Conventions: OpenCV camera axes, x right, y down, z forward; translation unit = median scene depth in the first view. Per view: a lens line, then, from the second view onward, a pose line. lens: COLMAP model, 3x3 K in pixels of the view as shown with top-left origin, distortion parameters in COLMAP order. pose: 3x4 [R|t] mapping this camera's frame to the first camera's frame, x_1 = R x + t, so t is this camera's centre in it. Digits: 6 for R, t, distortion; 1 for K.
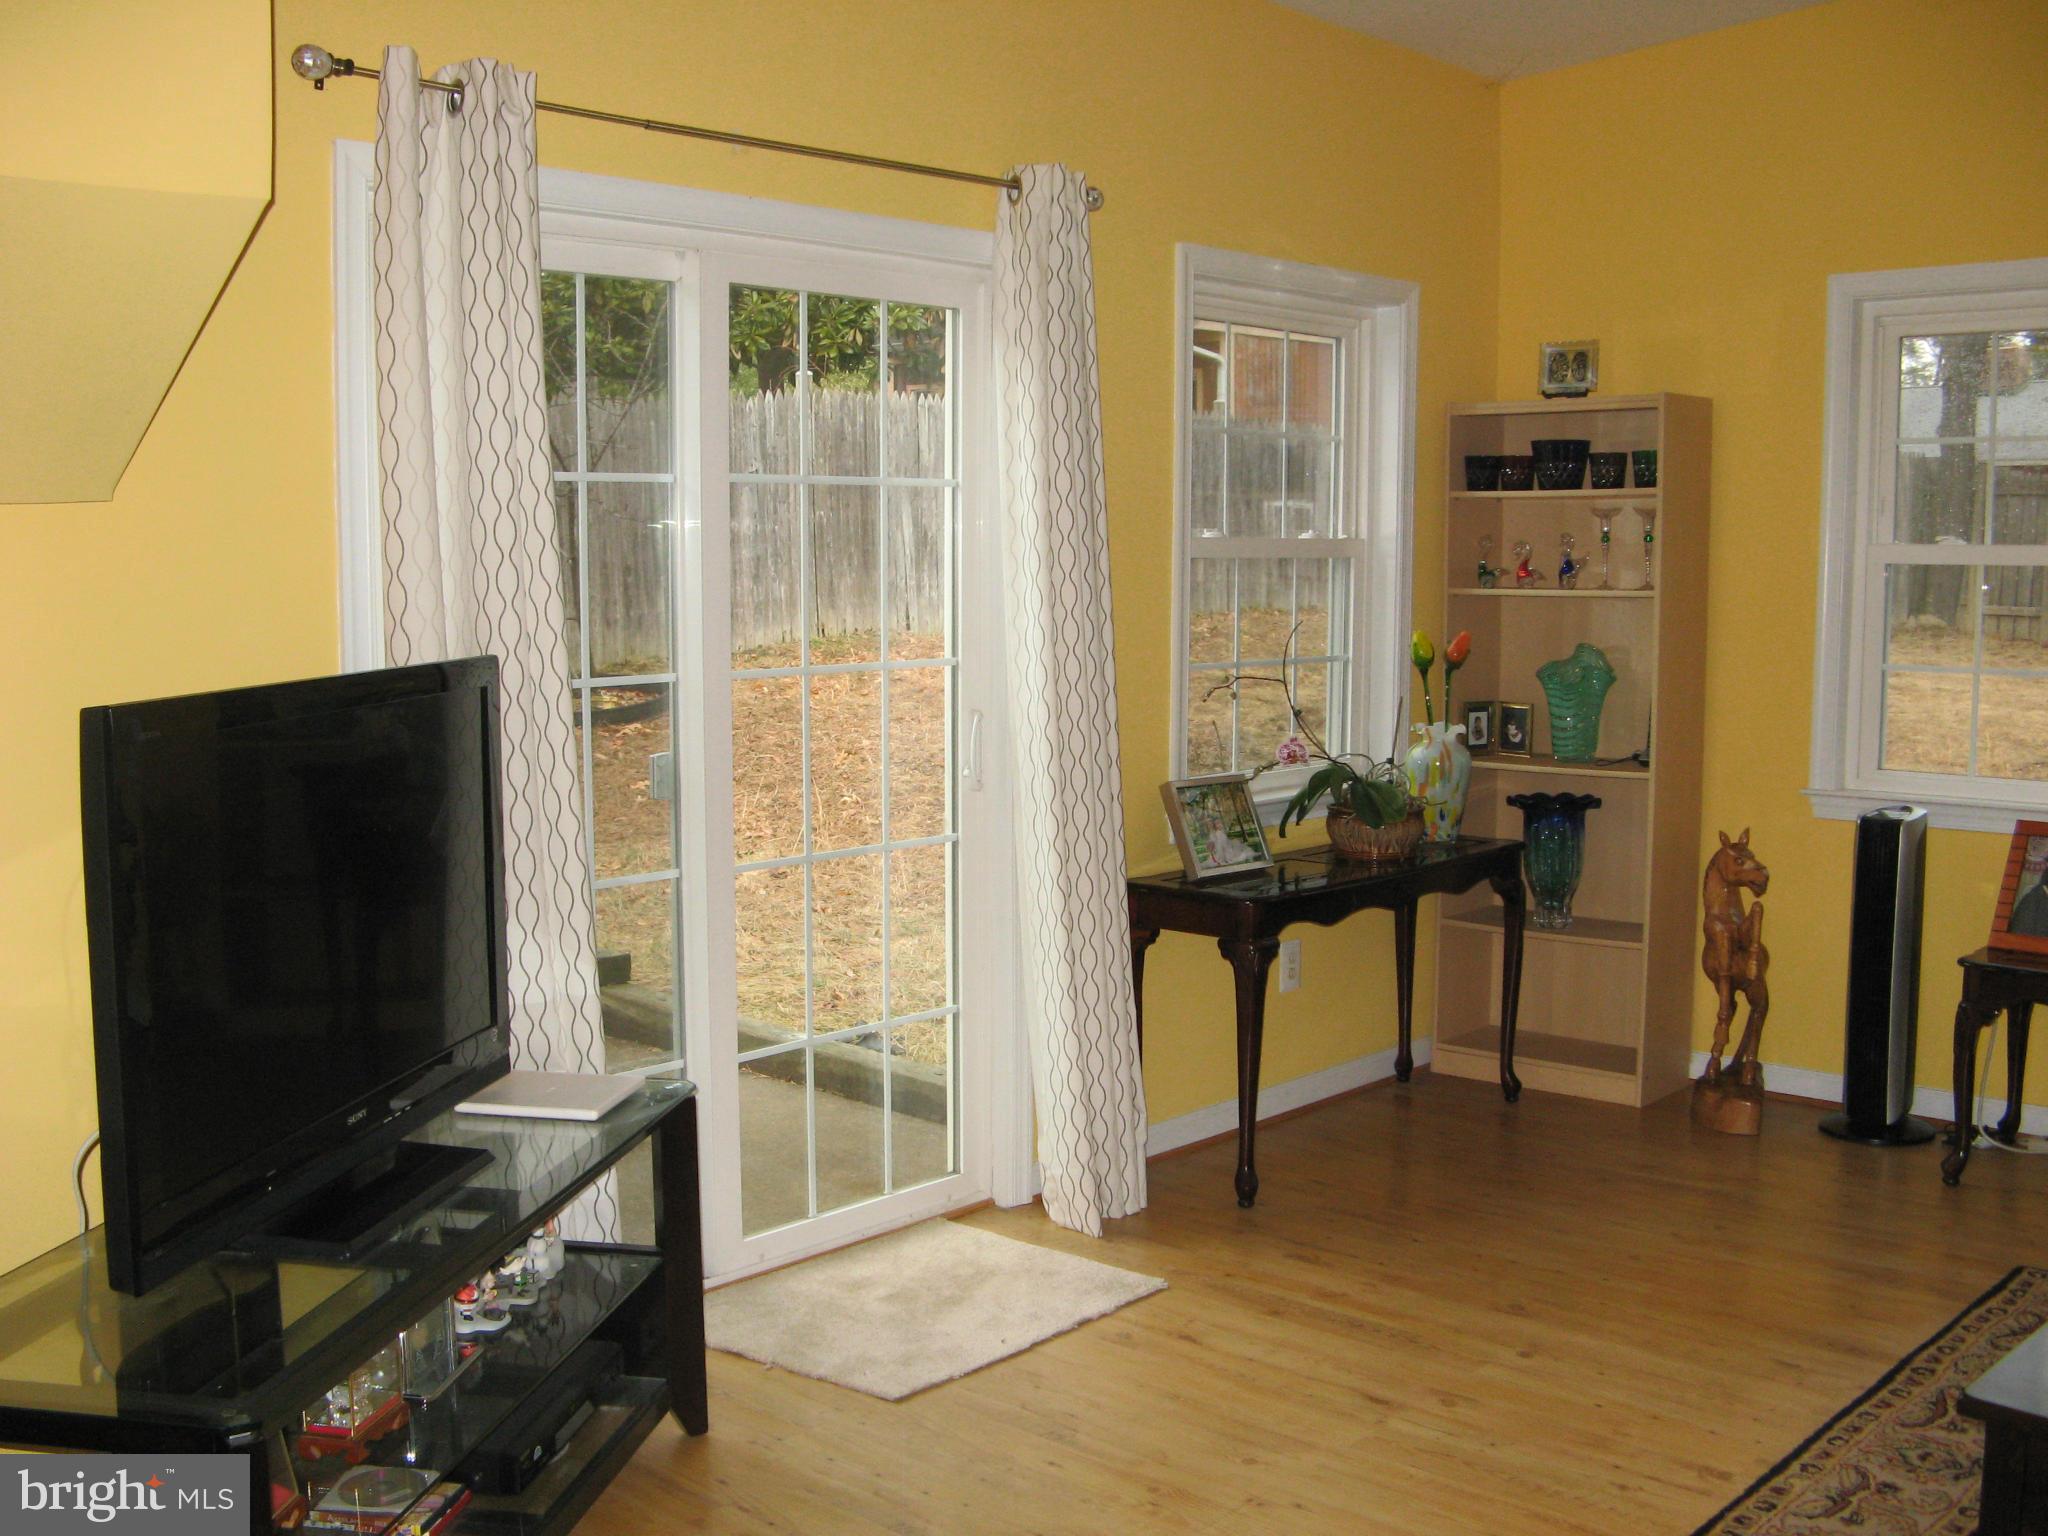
lens RADIAL K [[2109.4, 0, 1021.4], [0, 2109.4, 799.9], [0, 0, 1]] dist [-0.188722, 0.187987]
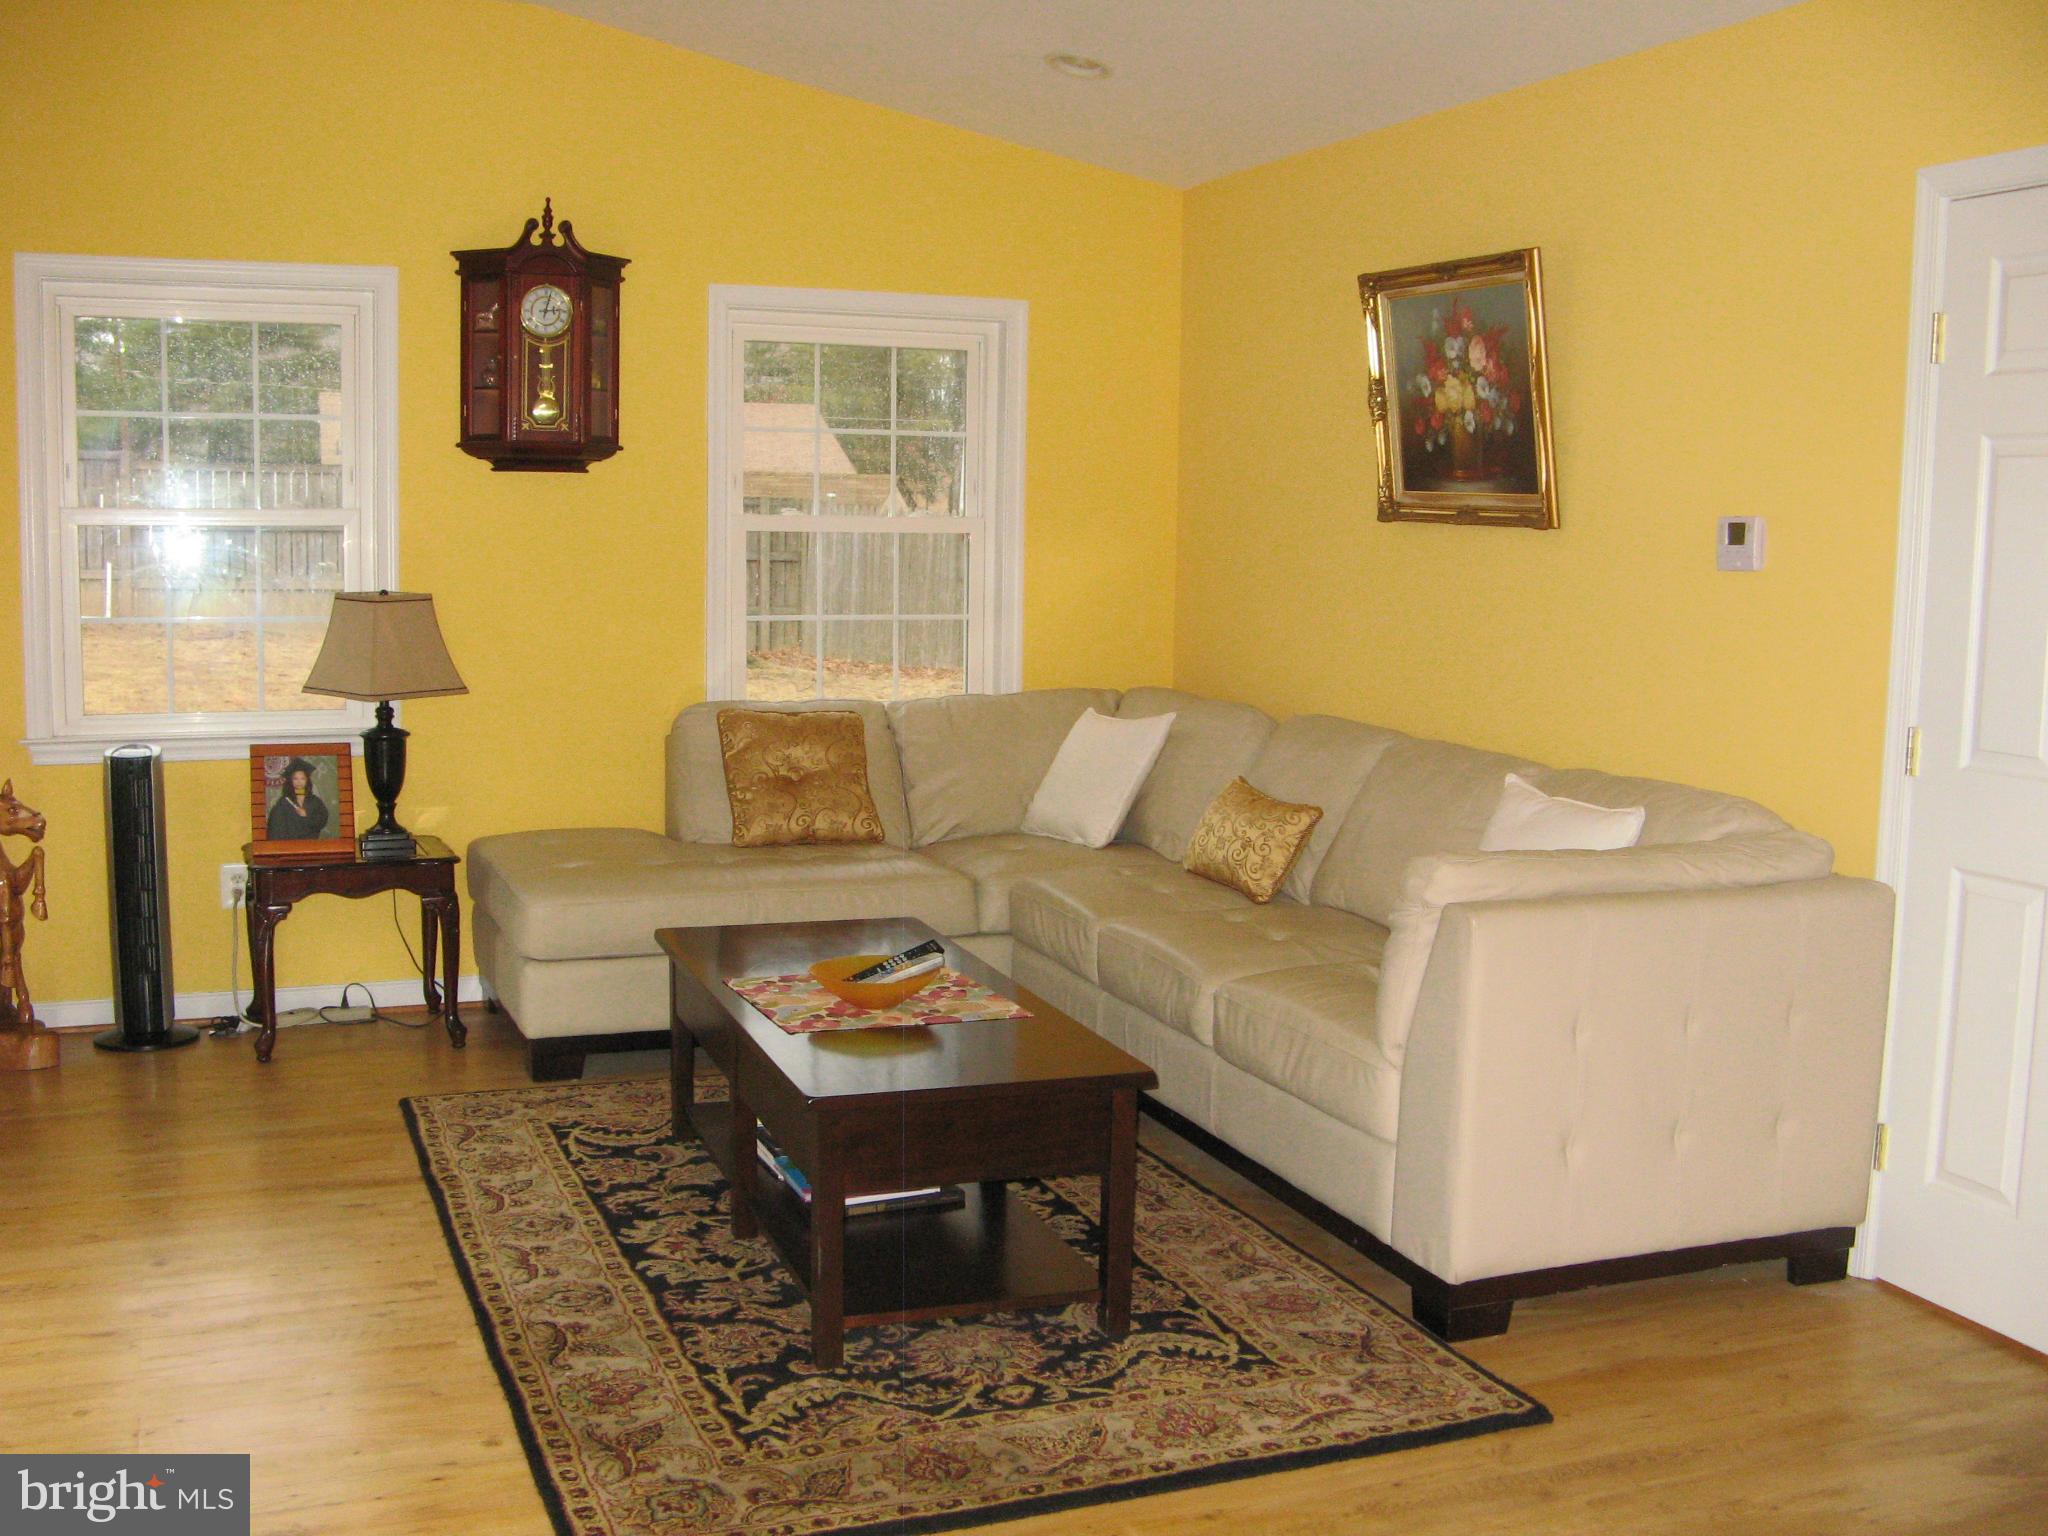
lens RADIAL K [[2109.4, 0, 1021.4], [0, 2109.4, 799.9], [0, 0, 1]] dist [-0.188722, 0.187987]
pose [[0.427564, -0.108407, 0.897462, -0.342528], [0.091829, 0.992856, 0.076181, -0.007250], [-0.899309, 0.049840, 0.434464, 0.086834]]
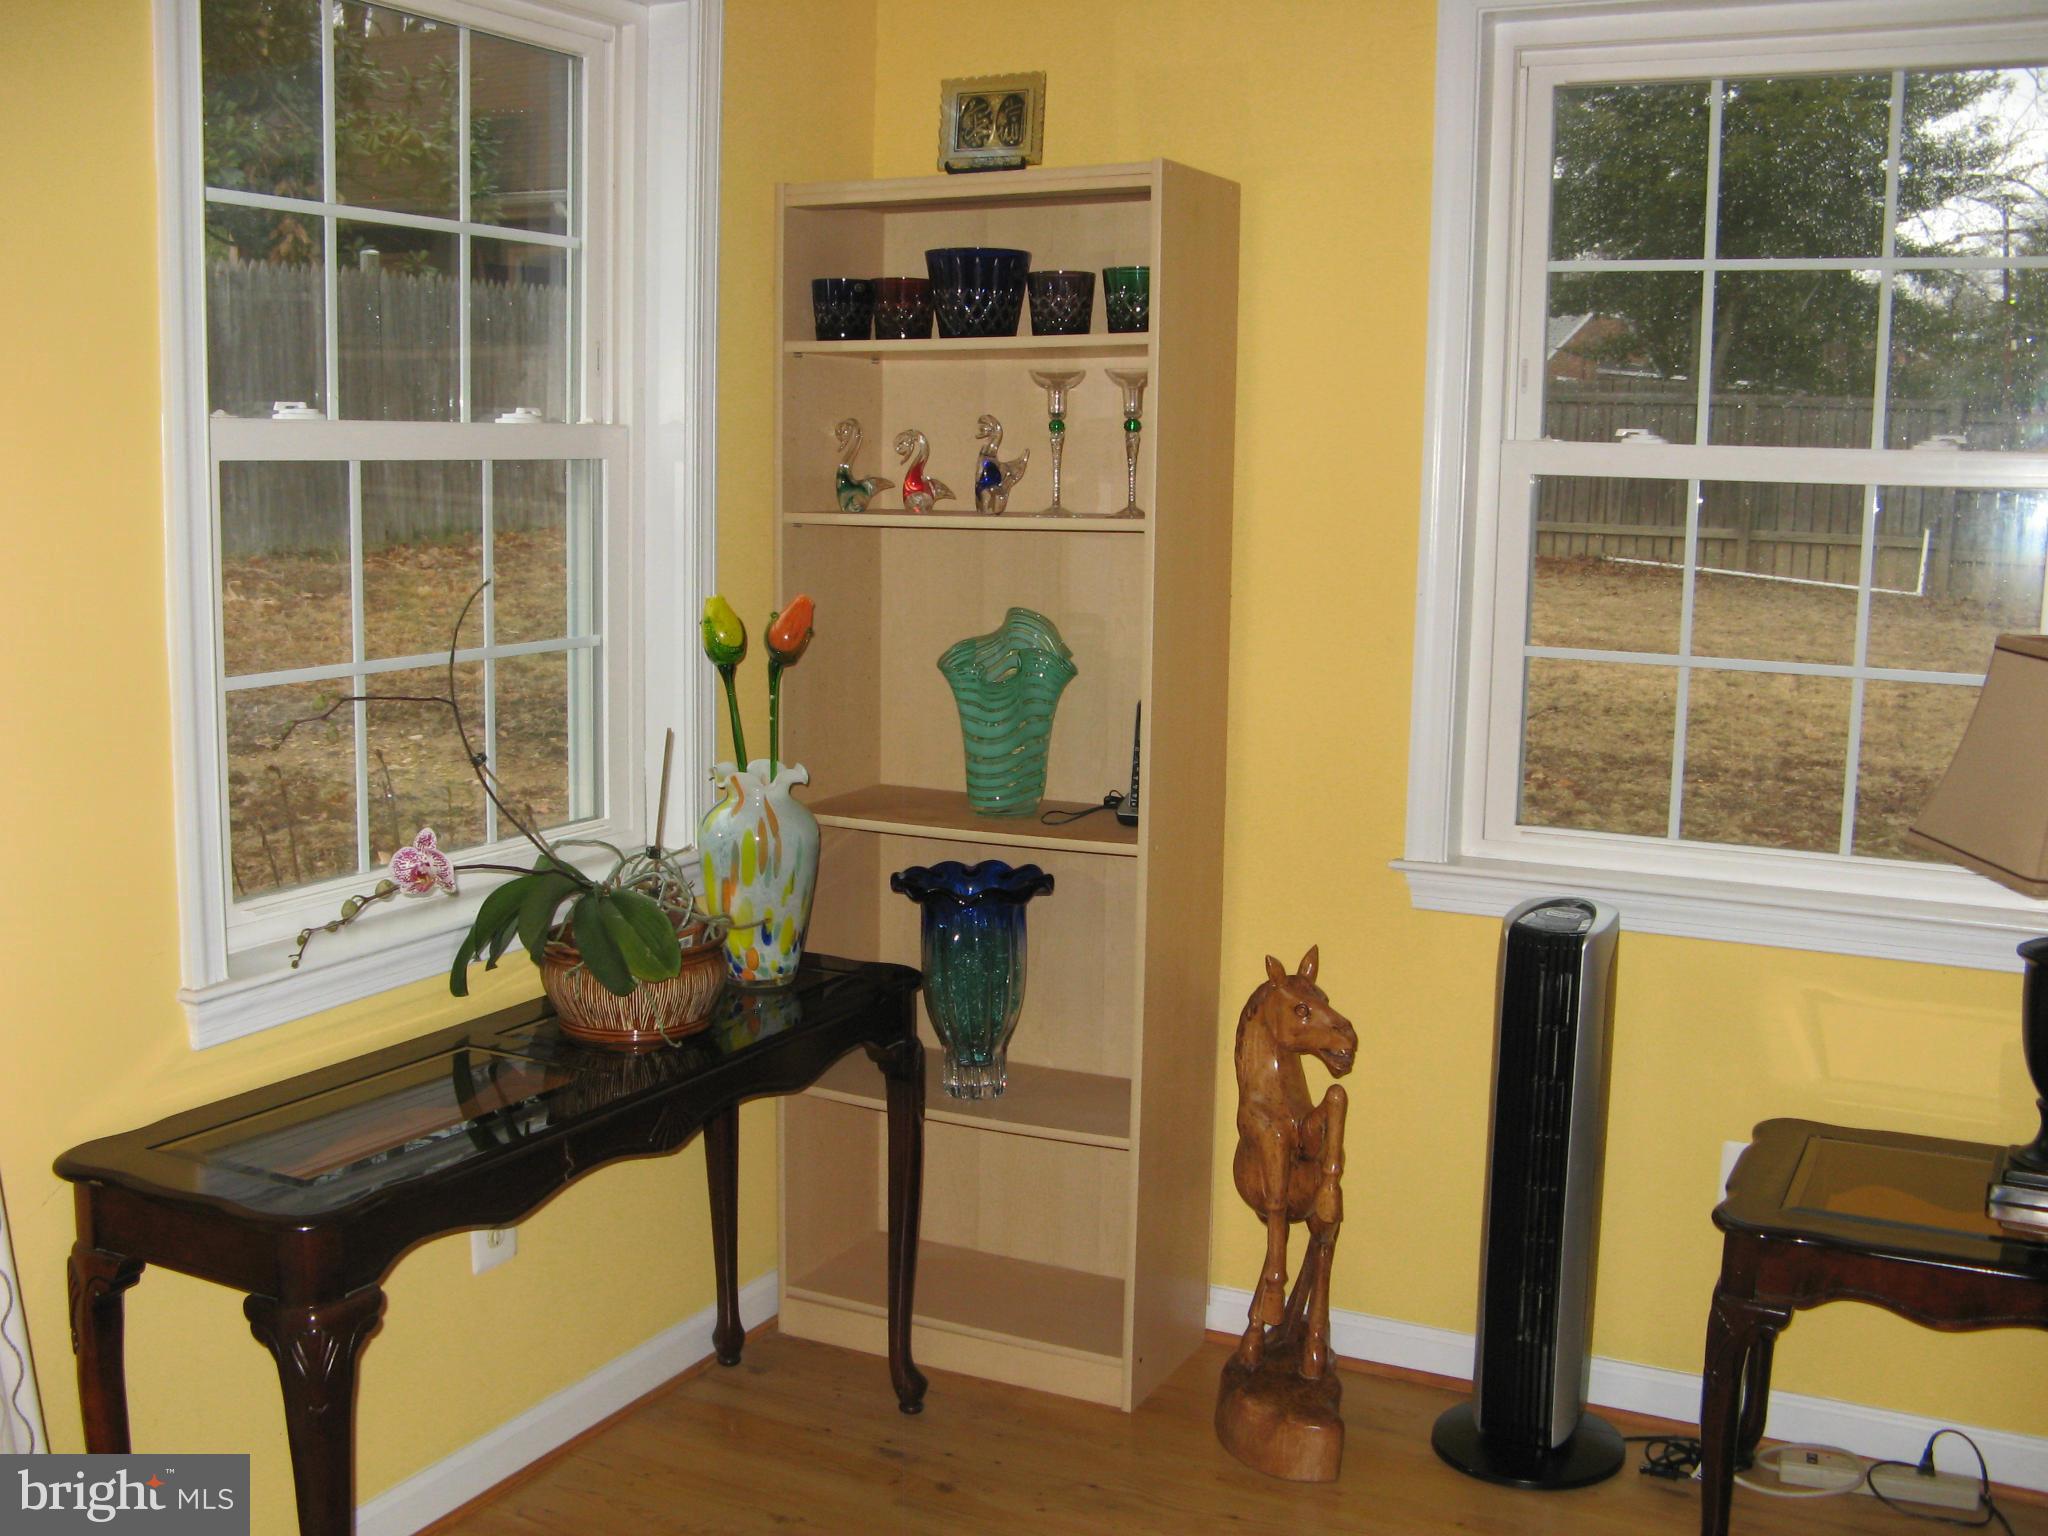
lens RADIAL K [[2109.4, 0, 1021.4], [0, 2109.4, 799.9], [0, 0, 1]] dist [-0.188722, 0.187987]
pose [[0.965429, -0.026322, 0.259333, 0.123439], [0.014835, 0.998824, 0.046154, -0.051471], [-0.260243, -0.040711, 0.964685, 0.455103]]
